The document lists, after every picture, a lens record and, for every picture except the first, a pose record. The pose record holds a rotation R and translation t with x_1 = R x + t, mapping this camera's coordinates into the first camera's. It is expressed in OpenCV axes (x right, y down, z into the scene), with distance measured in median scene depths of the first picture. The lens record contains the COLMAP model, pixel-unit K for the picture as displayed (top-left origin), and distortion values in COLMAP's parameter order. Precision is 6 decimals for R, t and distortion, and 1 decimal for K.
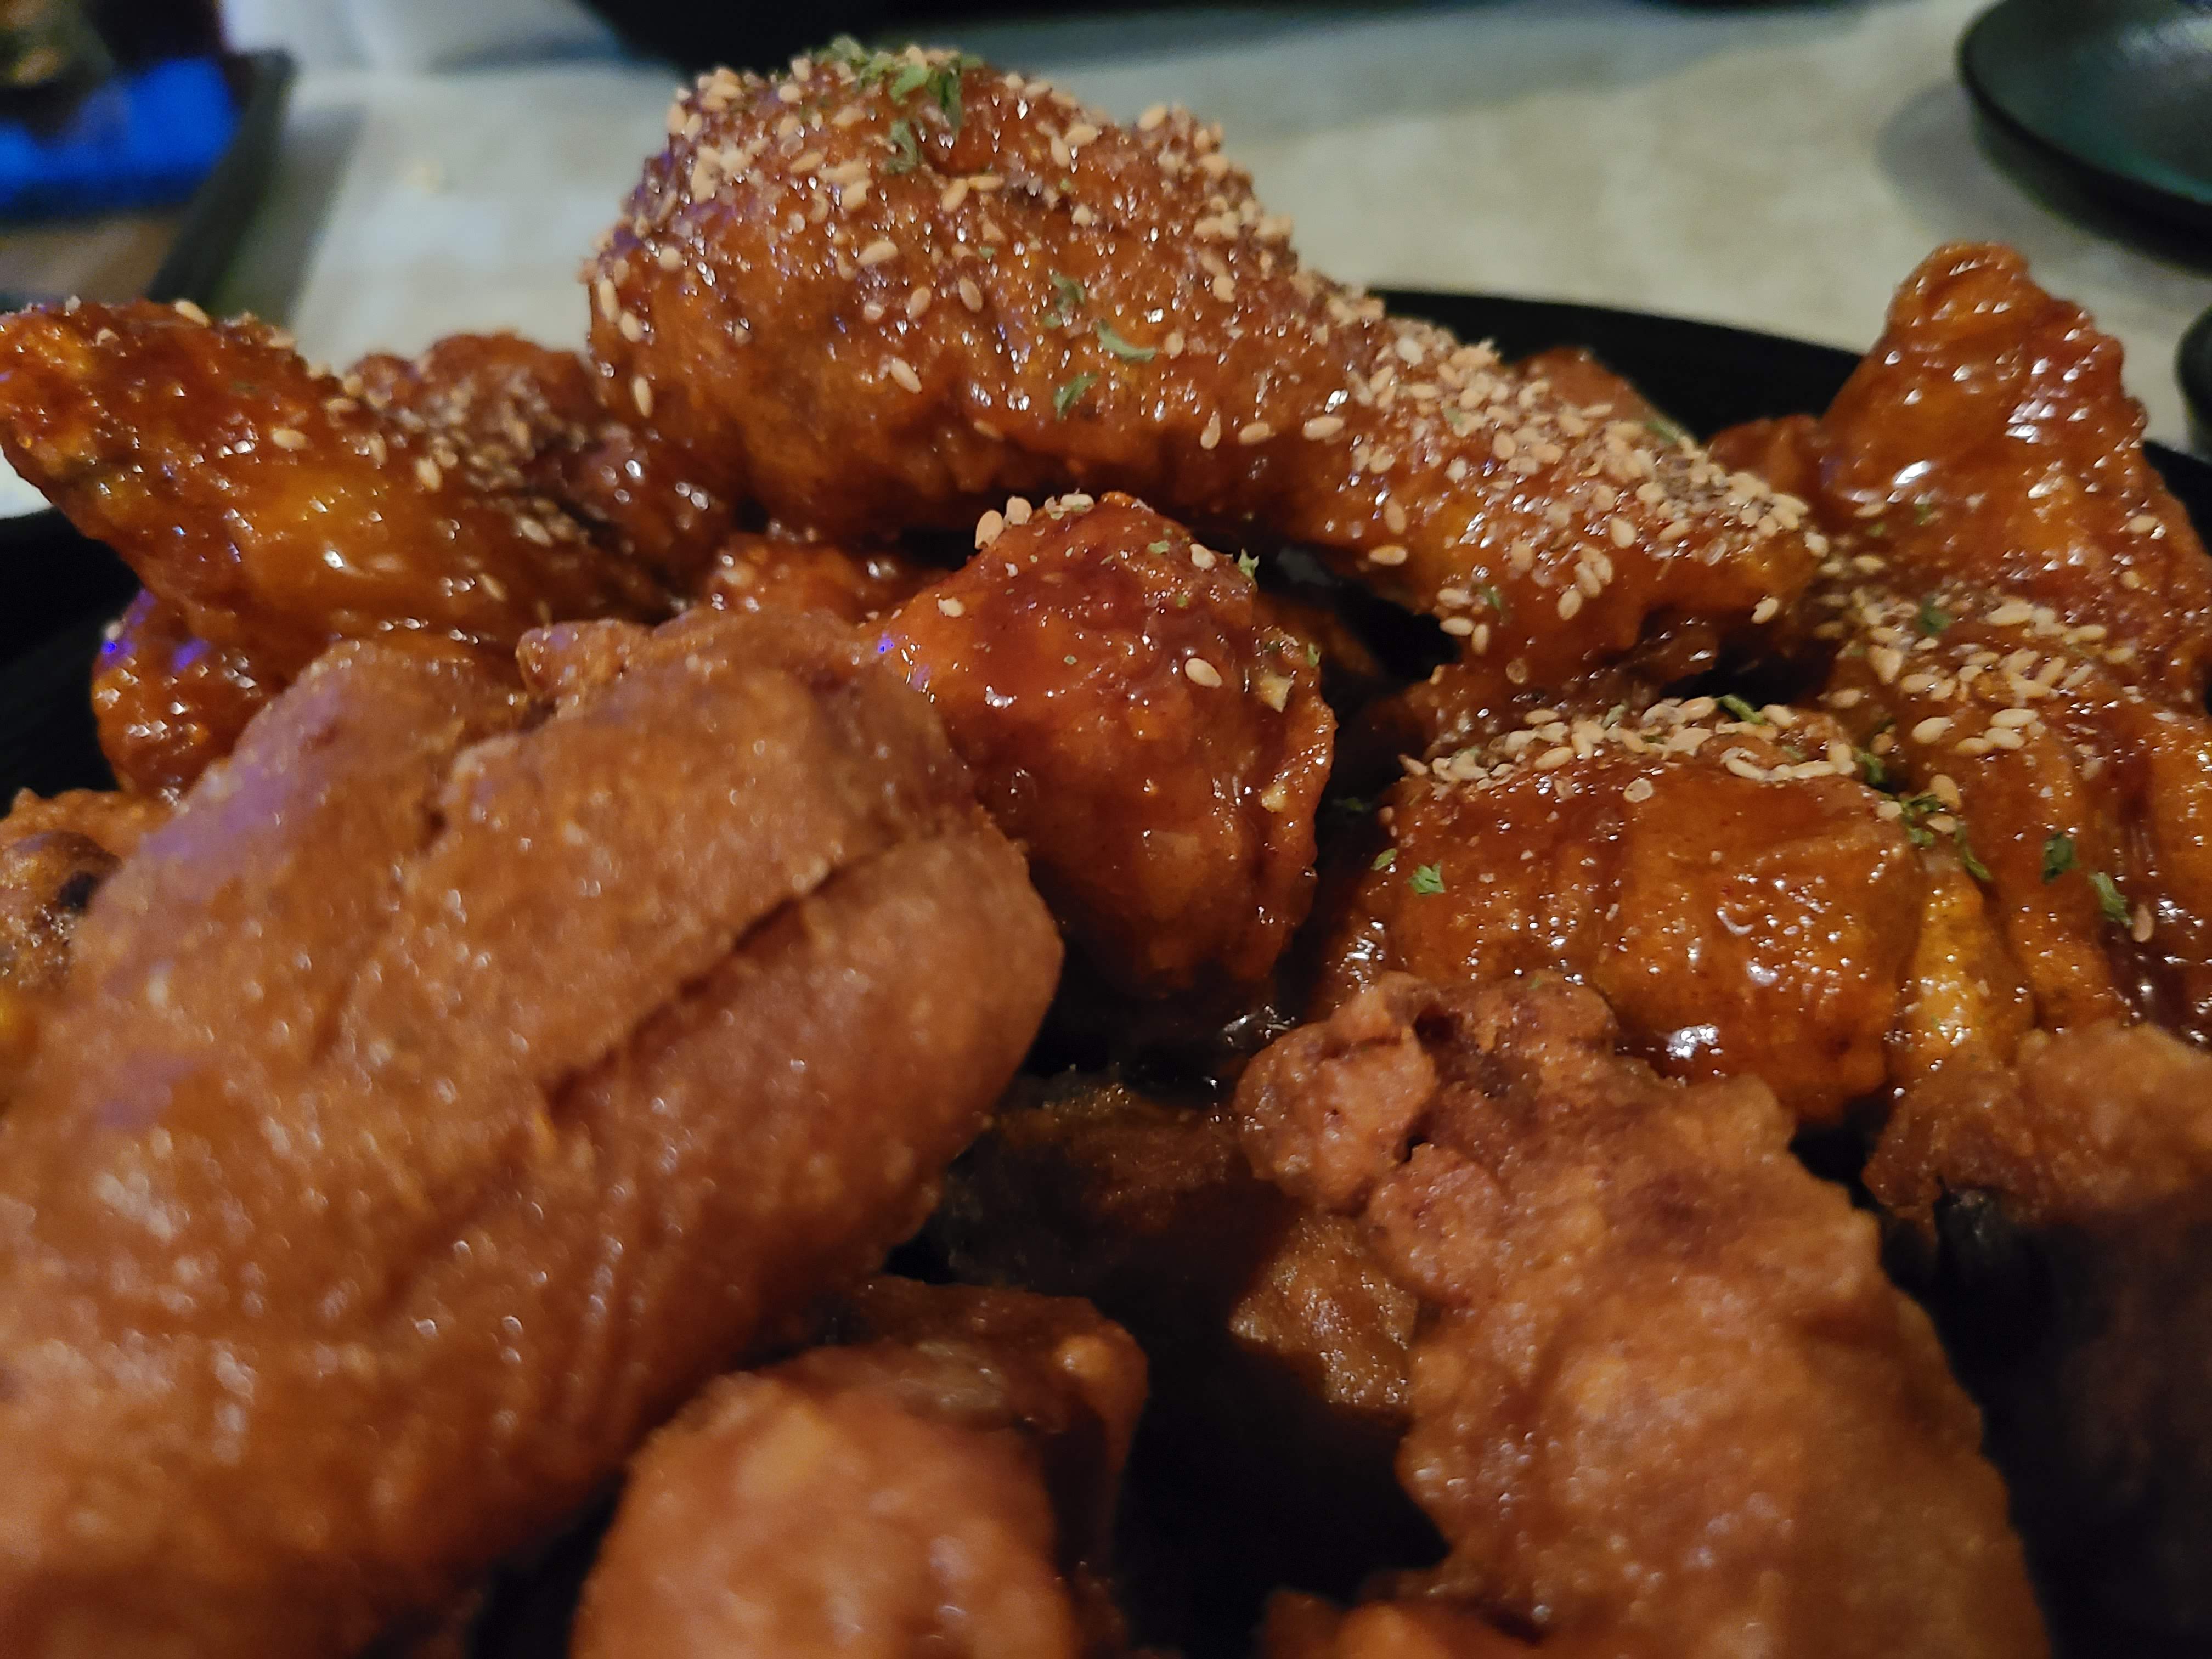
lens RADIAL K [[1704.9, 0, 1108.1], [0, 1704.9, 830.0], [0, 0, 1]] dist [0.042820, -0.003824]
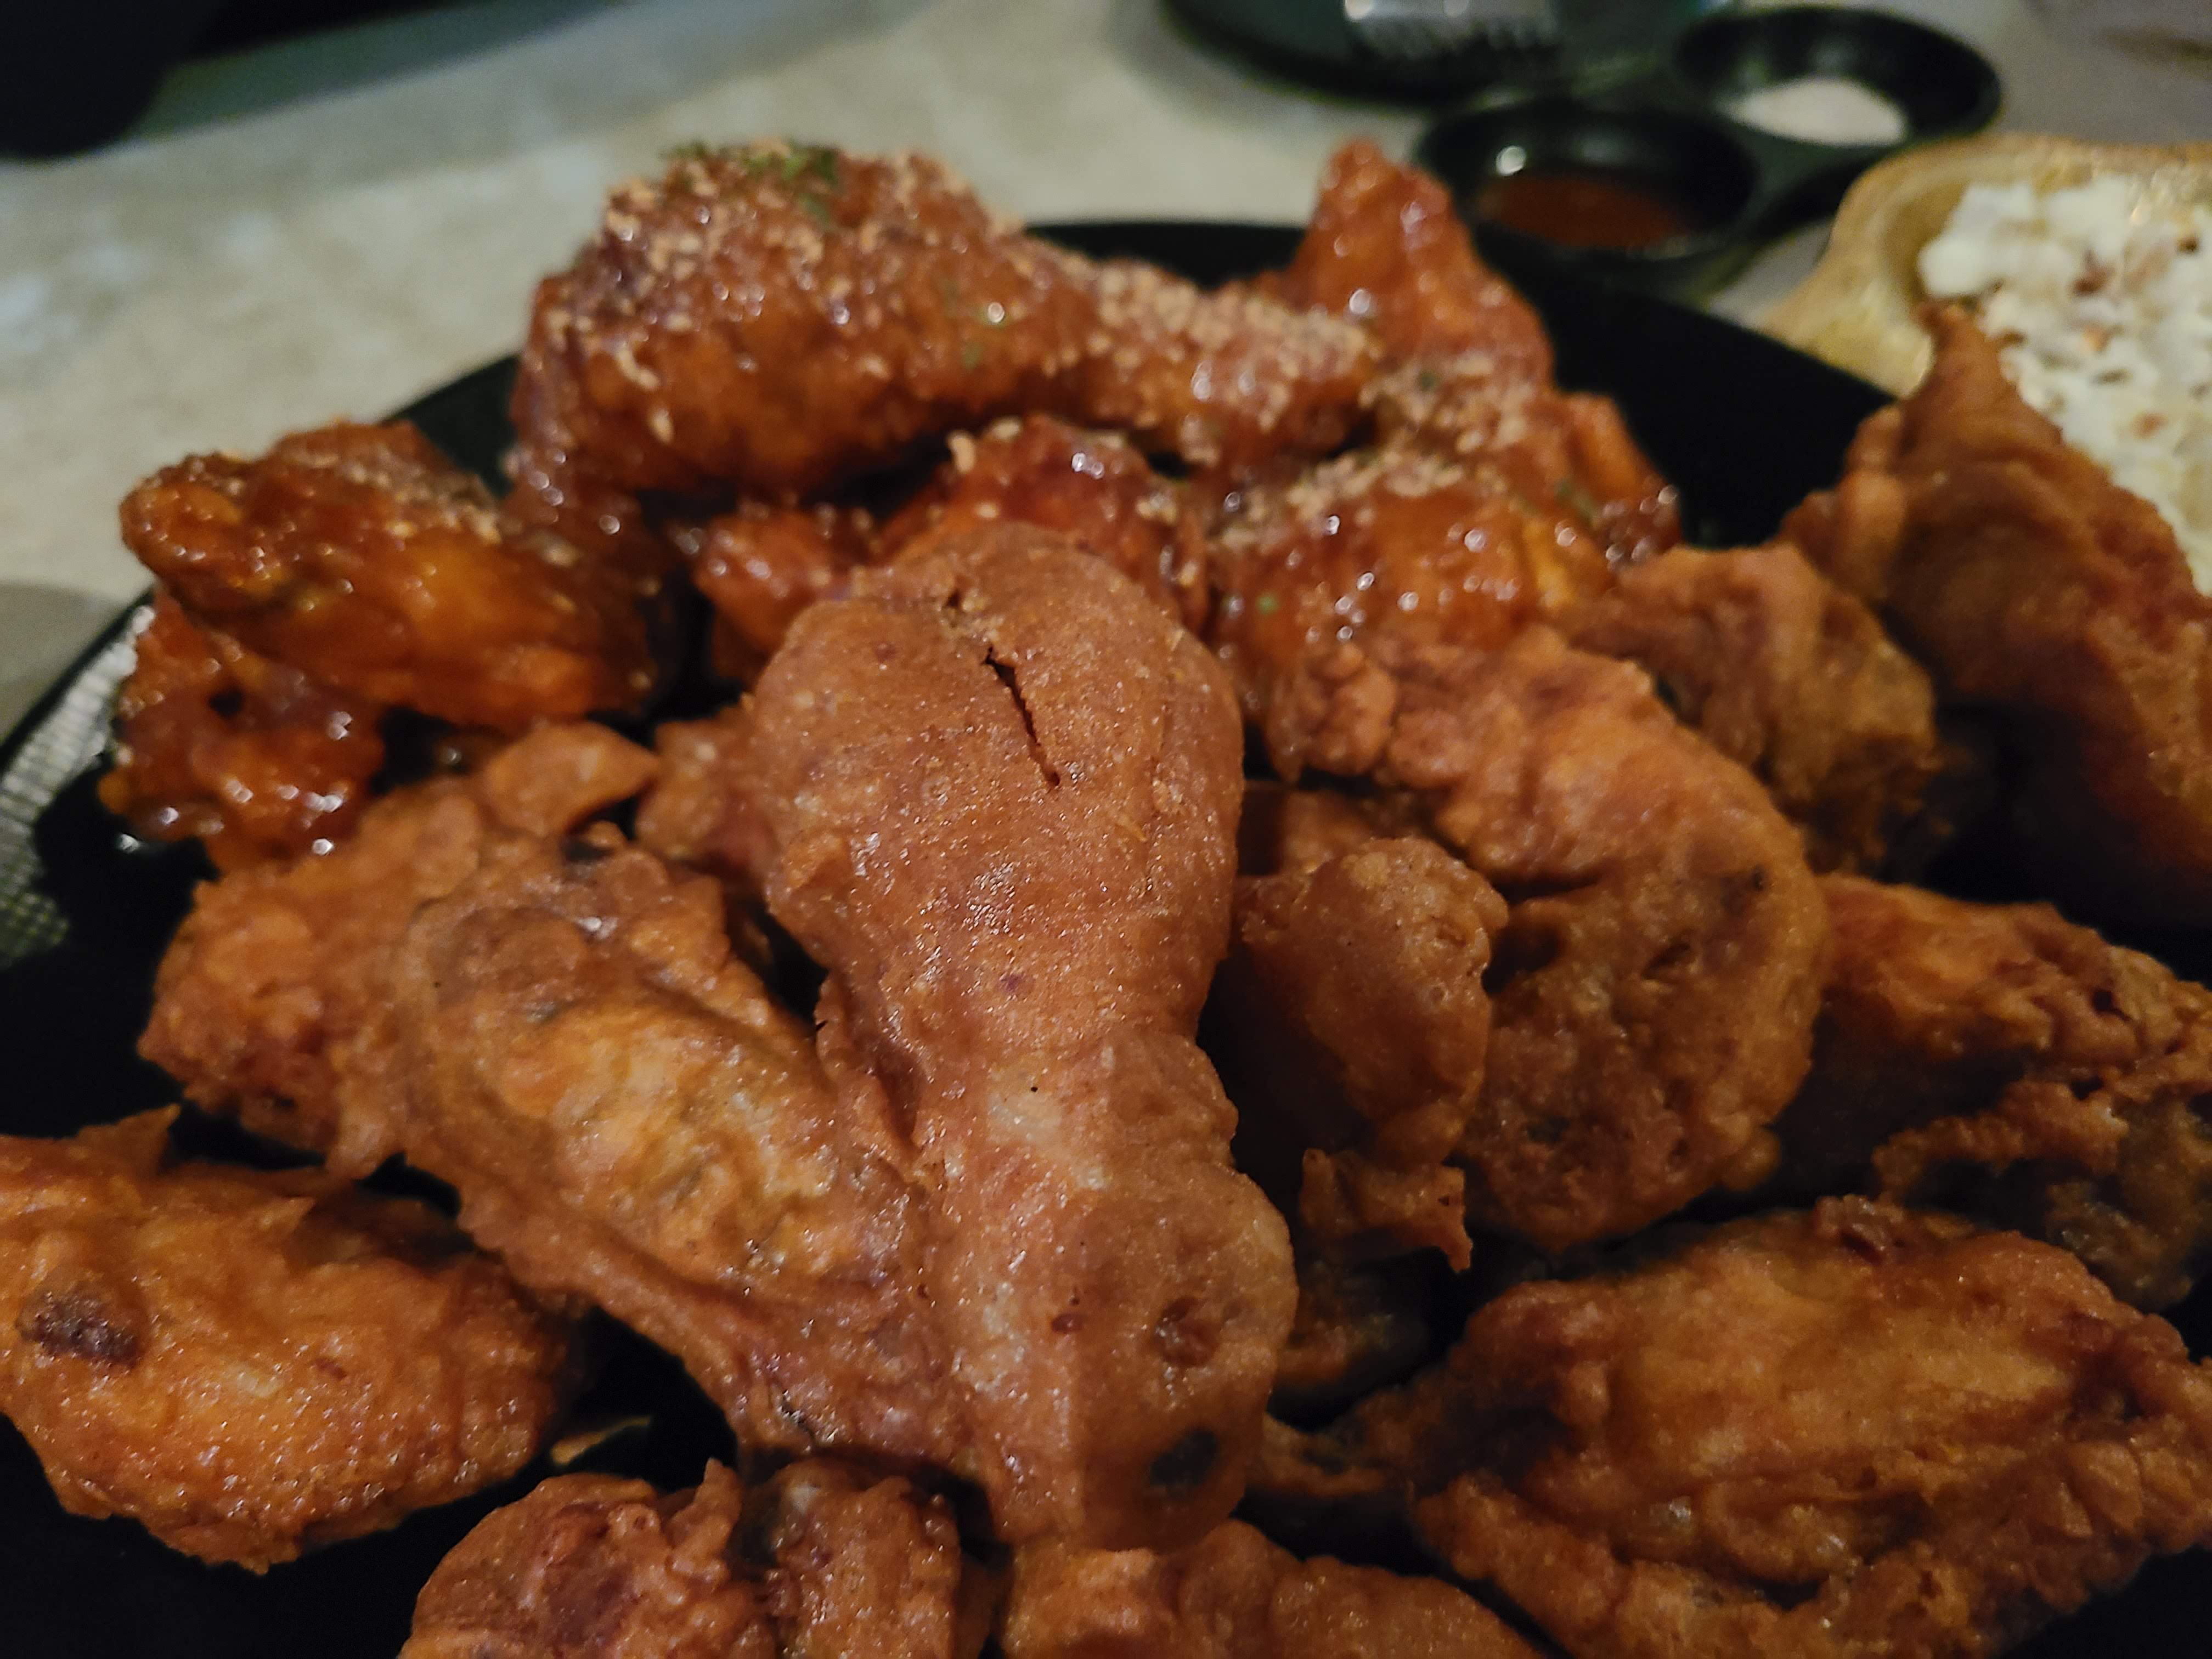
lens RADIAL K [[1704.9, 0, 1103.5], [0, 1704.9, 829.1], [0, 0, 1]] dist [0.042820, -0.003824]
pose [[0.848171, -0.329188, 0.415018, -0.662275], [0.302142, 0.944161, 0.131412, -0.028394], [-0.435104, 0.013935, 0.900273, -0.371827]]
